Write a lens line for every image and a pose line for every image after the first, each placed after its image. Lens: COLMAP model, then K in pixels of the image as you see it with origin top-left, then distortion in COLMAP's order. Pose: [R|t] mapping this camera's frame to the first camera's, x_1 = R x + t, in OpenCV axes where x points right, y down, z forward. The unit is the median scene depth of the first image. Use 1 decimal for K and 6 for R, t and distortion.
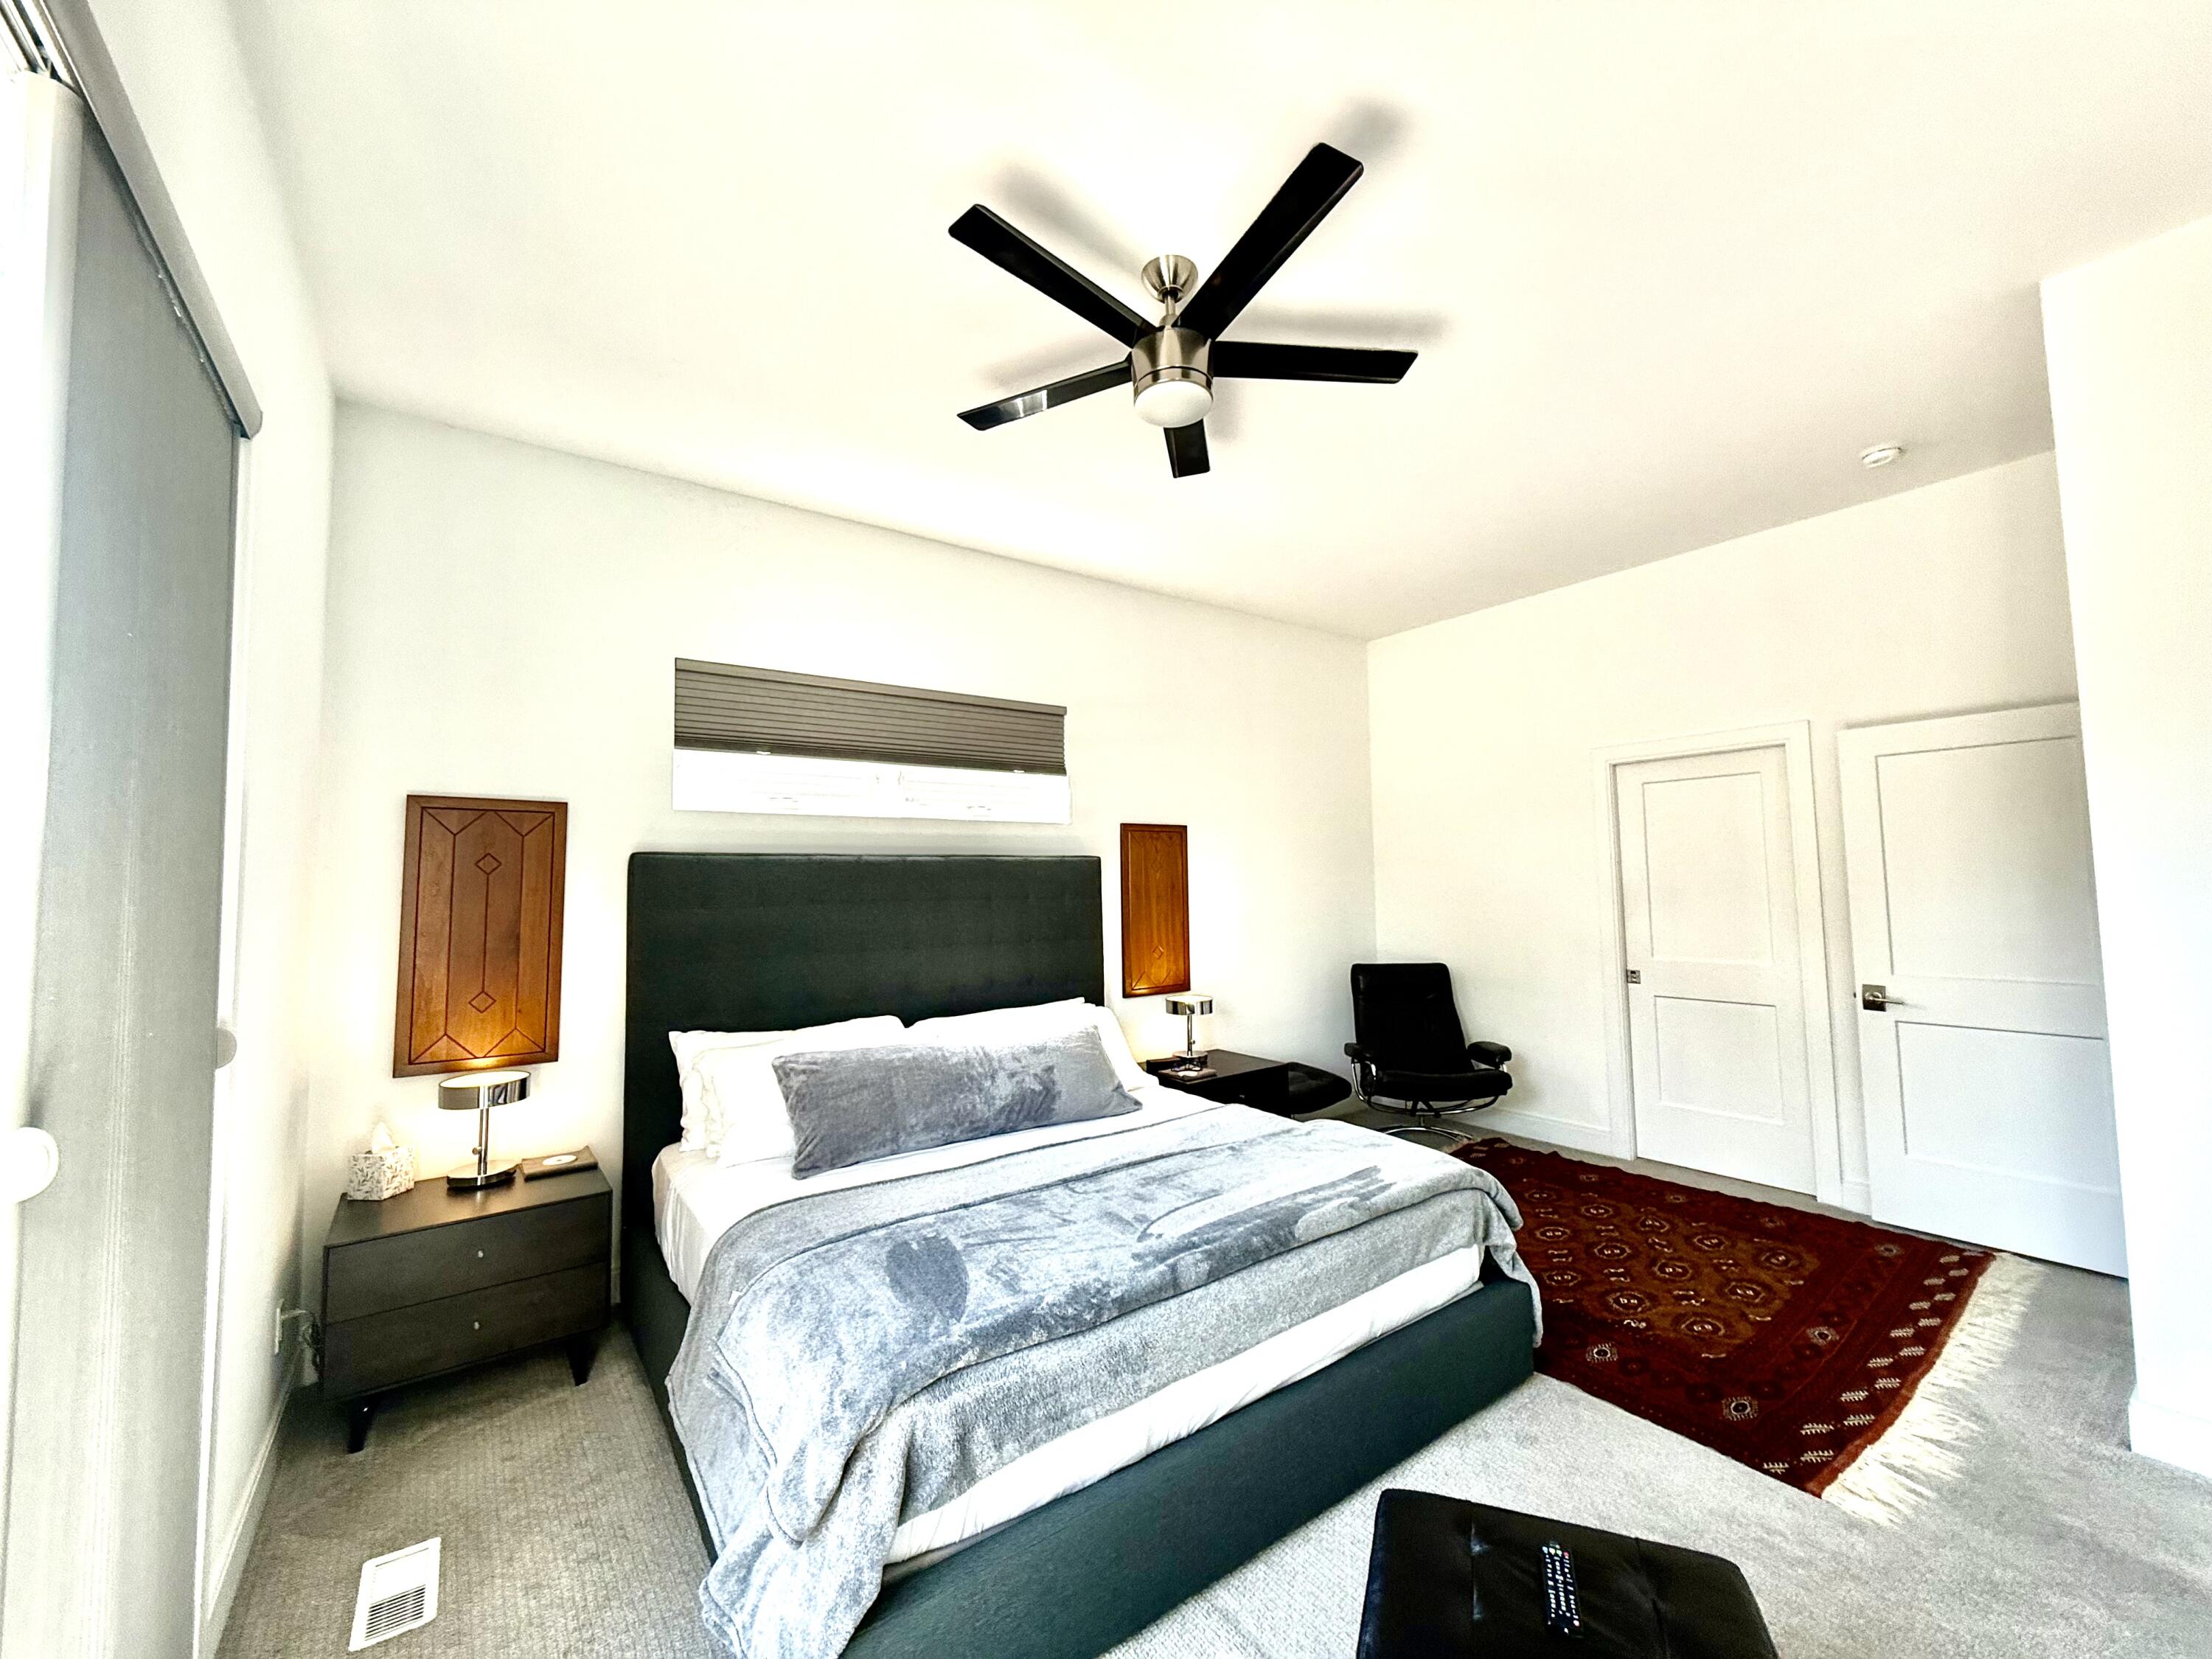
lens RADIAL K [[881.6, 0, 1108.5], [0, 881.6, 826.7], [0, 0, 1]] dist [0.001641, 0.000380]
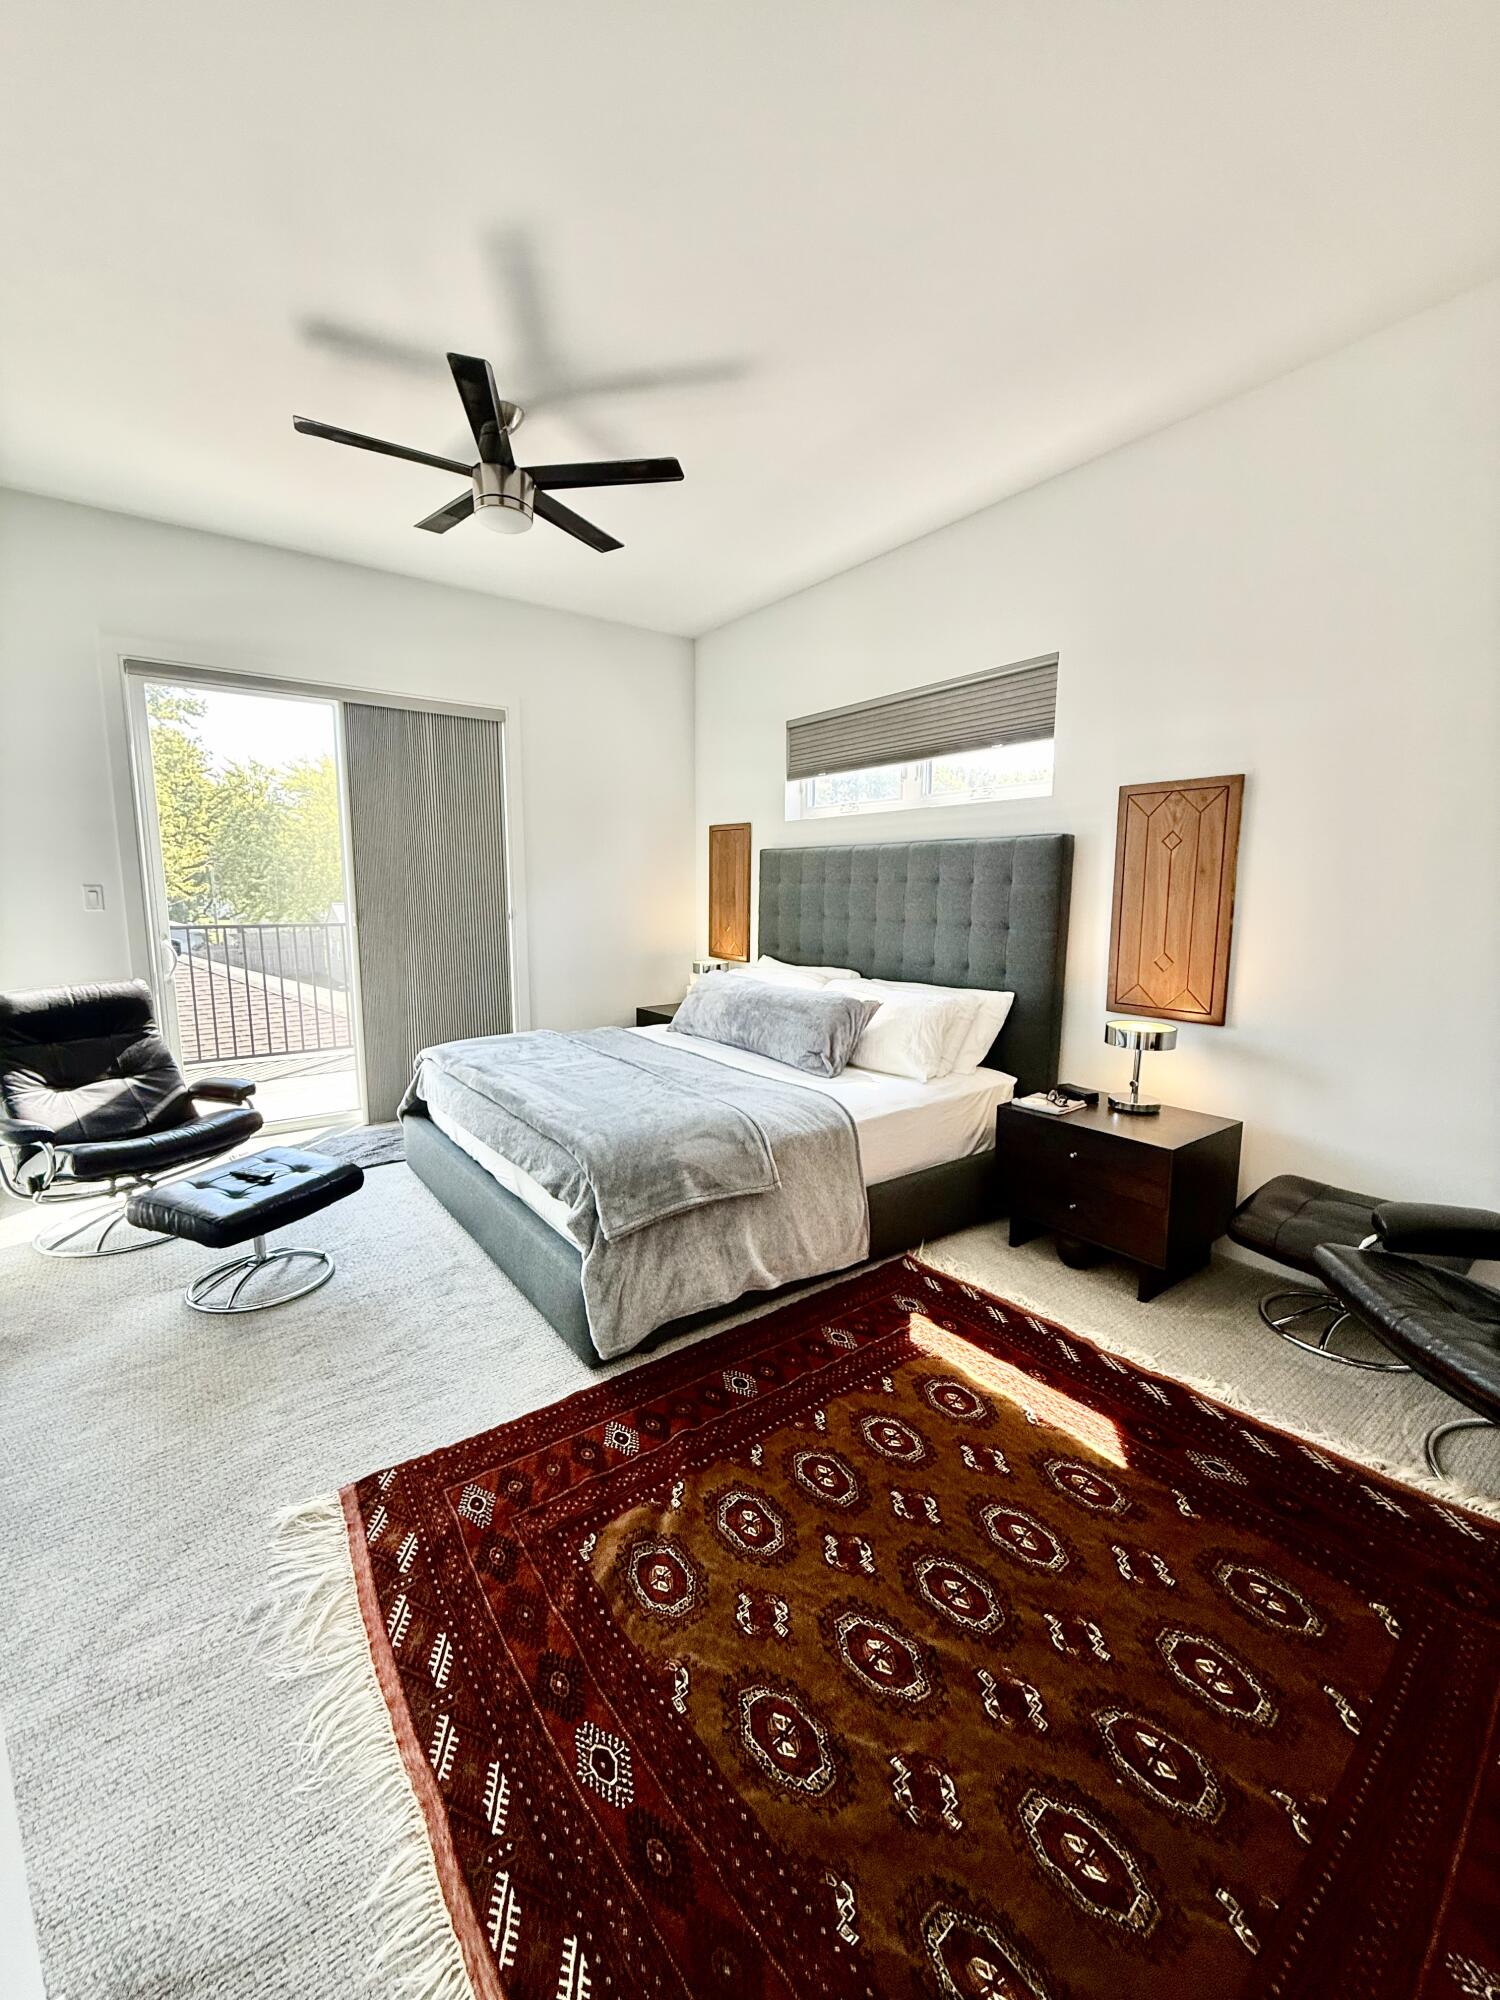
lens RADIAL K [[797.1, 0, 748.8], [0, 797.1, 995.5], [0, 0, 1]] dist [0.001641, 0.000380]
pose [[0.001386, 0.153045, -0.988218, 0.974849], [0.061117, 0.986359, 0.152843, 0.066374], [0.998130, -0.060608, -0.007986, 0.911694]]
